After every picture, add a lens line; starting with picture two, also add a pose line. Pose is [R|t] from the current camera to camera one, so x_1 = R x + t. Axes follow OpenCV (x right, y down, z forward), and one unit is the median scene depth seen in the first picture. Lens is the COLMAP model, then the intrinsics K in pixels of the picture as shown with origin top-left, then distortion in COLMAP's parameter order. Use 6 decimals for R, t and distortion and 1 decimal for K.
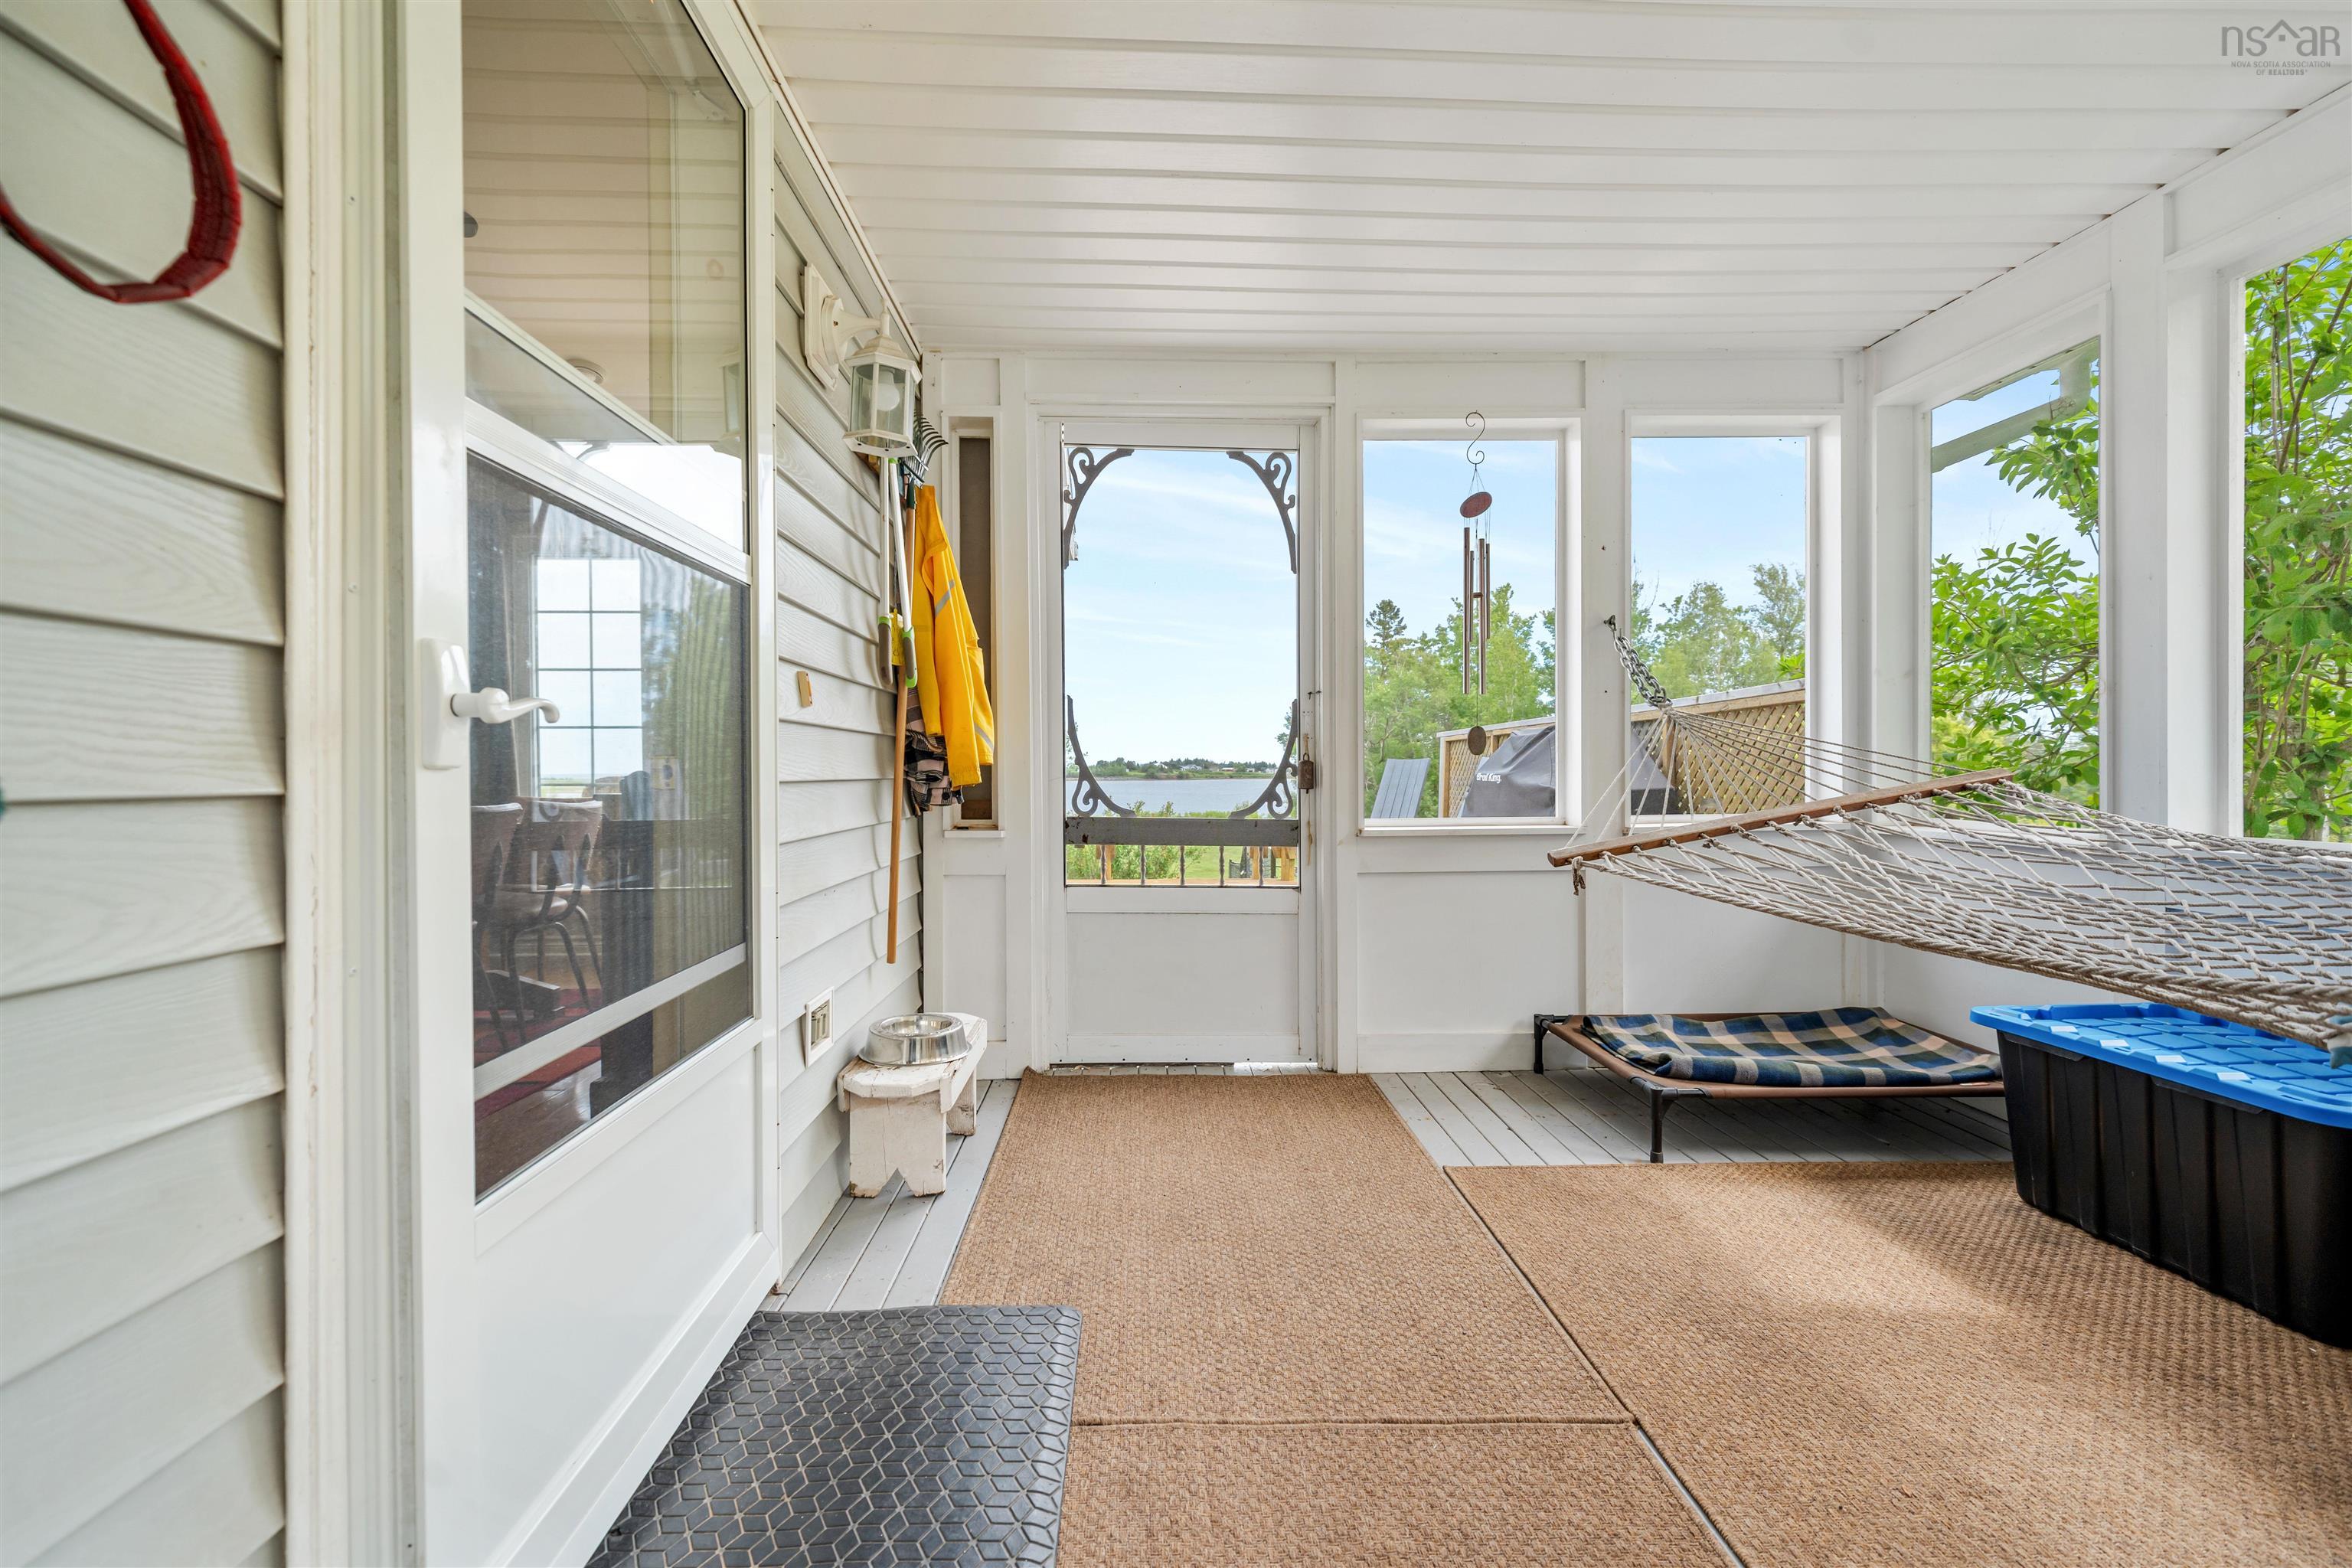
lens RADIAL K [[1029.4, 0, 1183.8], [0, 1029.4, 776.8], [0, 0, 1]] dist [0.002724, -0.000653]
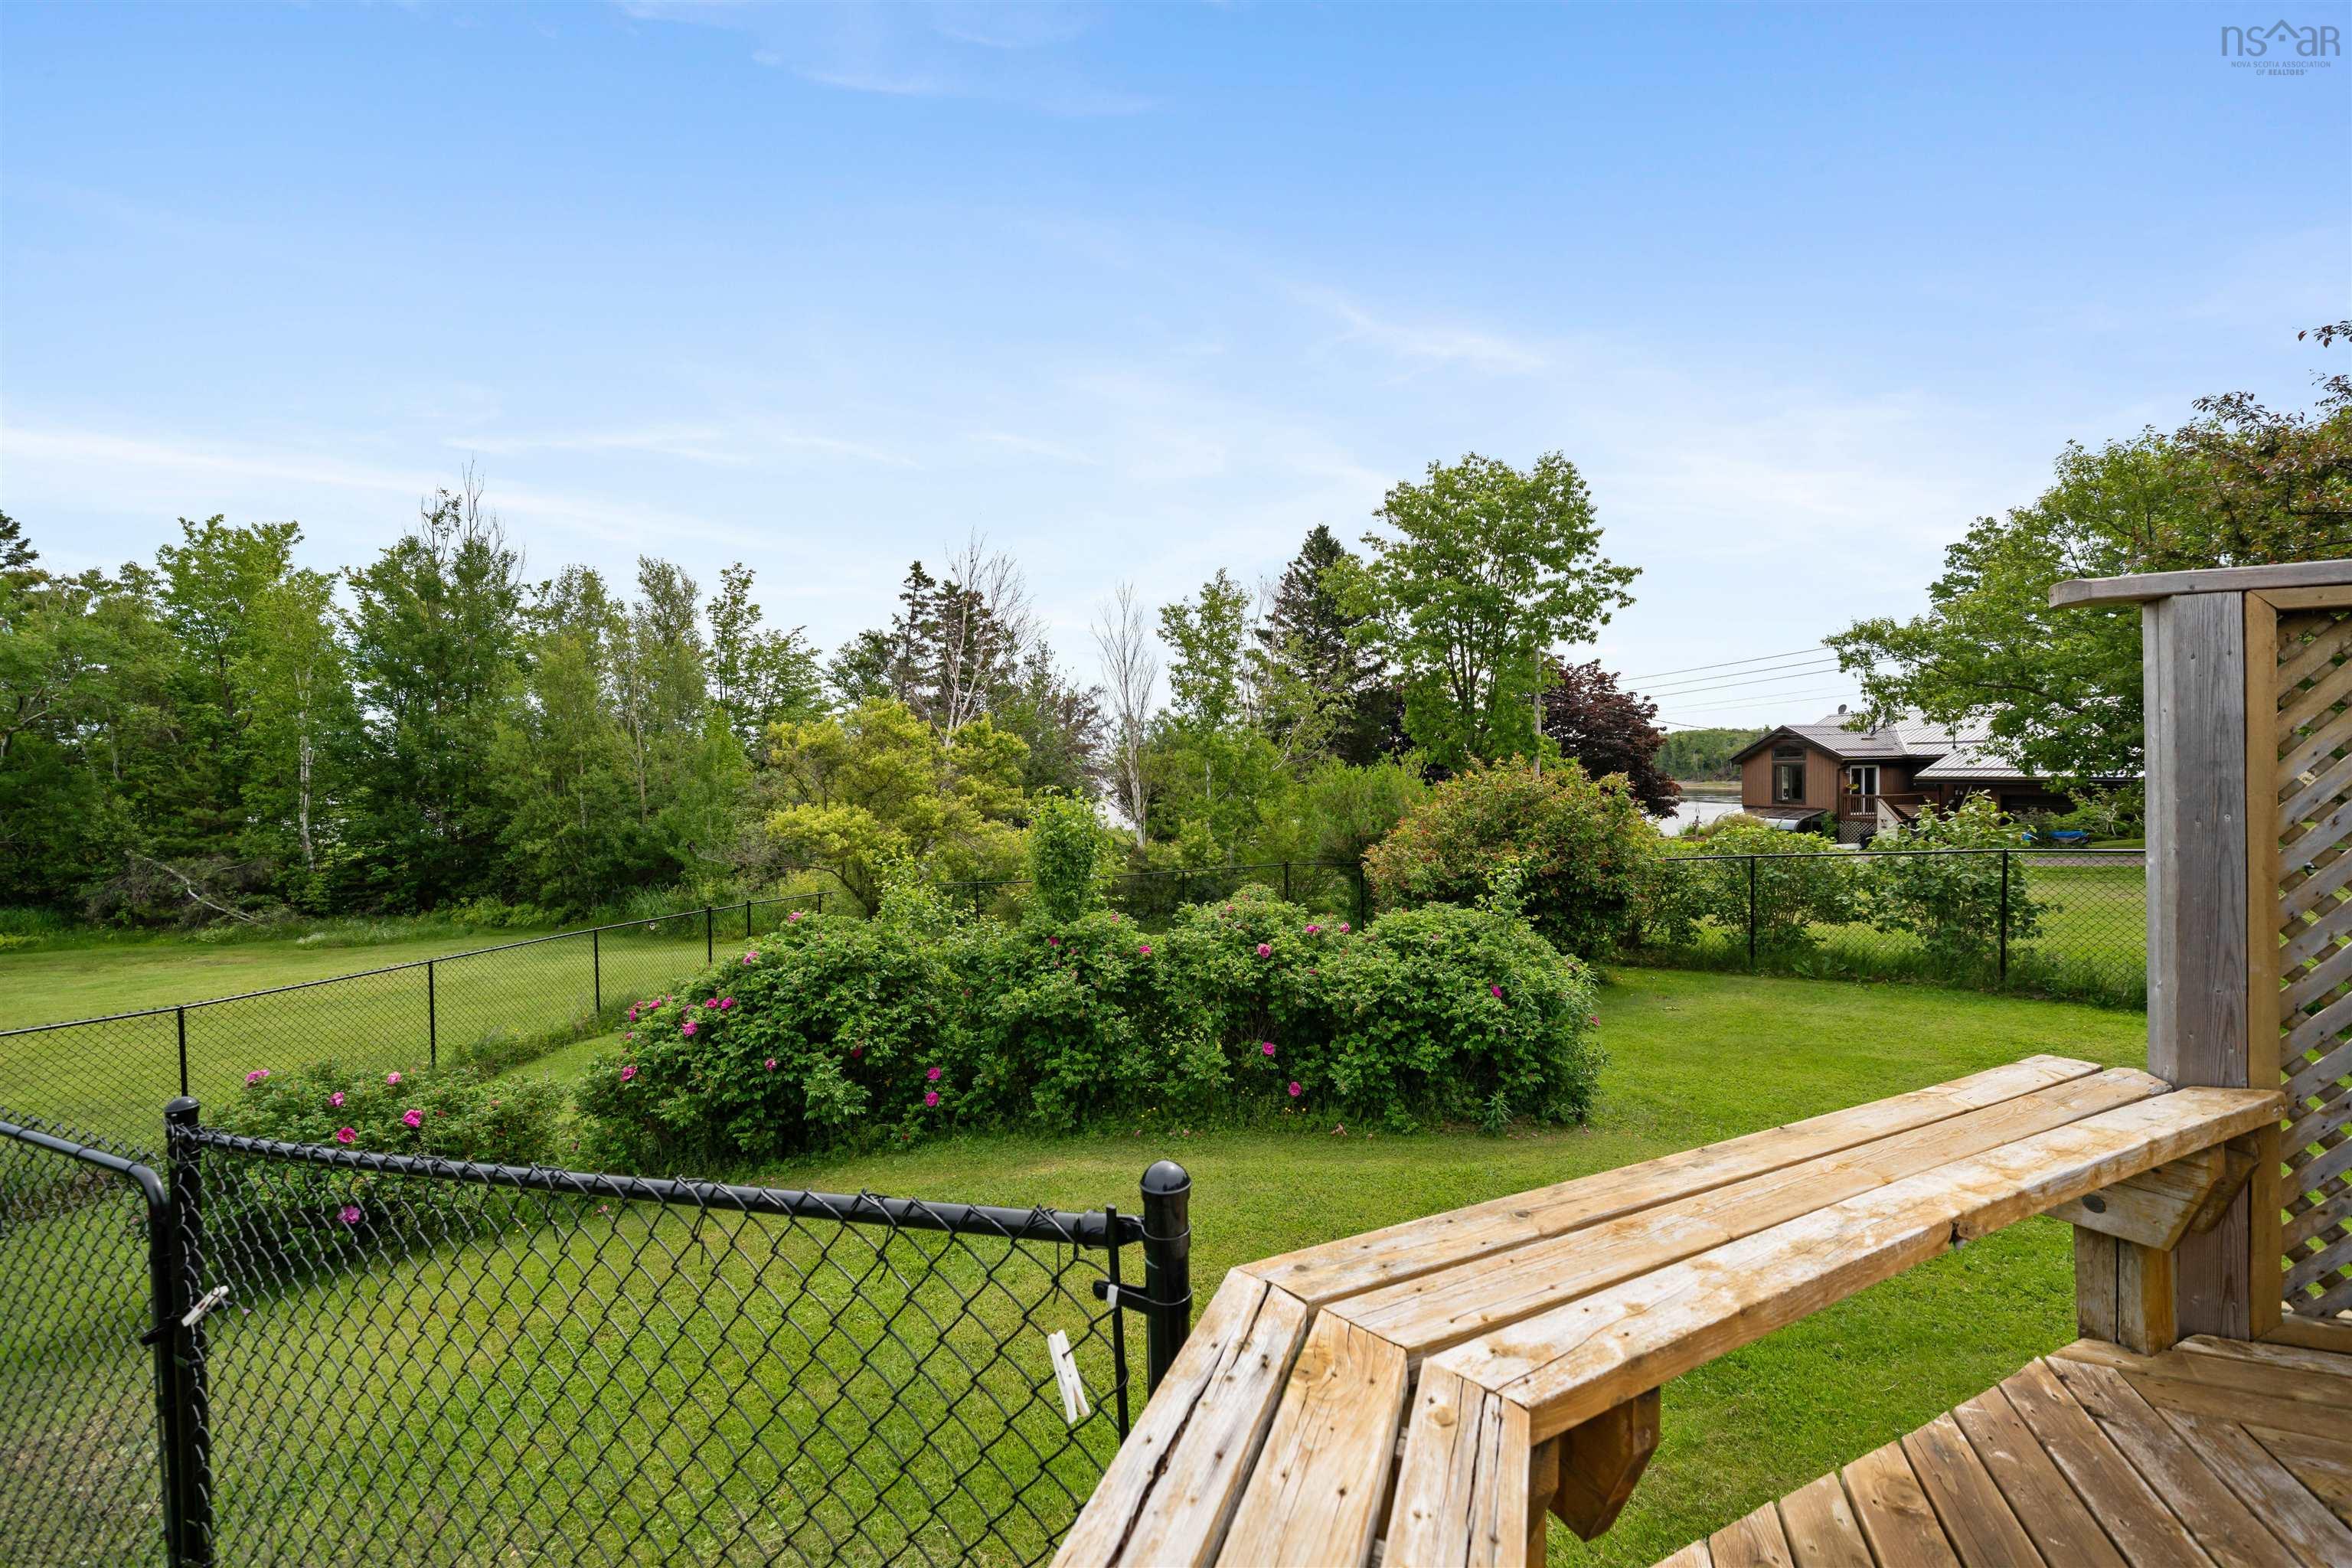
lens RADIAL K [[901.2, 0, 1167.7], [0, 901.2, 790.1], [0, 0, 1]] dist [-0.003365, -0.000024]
pose [[0.410549, -0.026684, 0.911448, -0.001588], [0.018217, 0.999612, 0.021060, -0.003538], [-0.911656, 0.007957, 0.410876, 0.183801]]
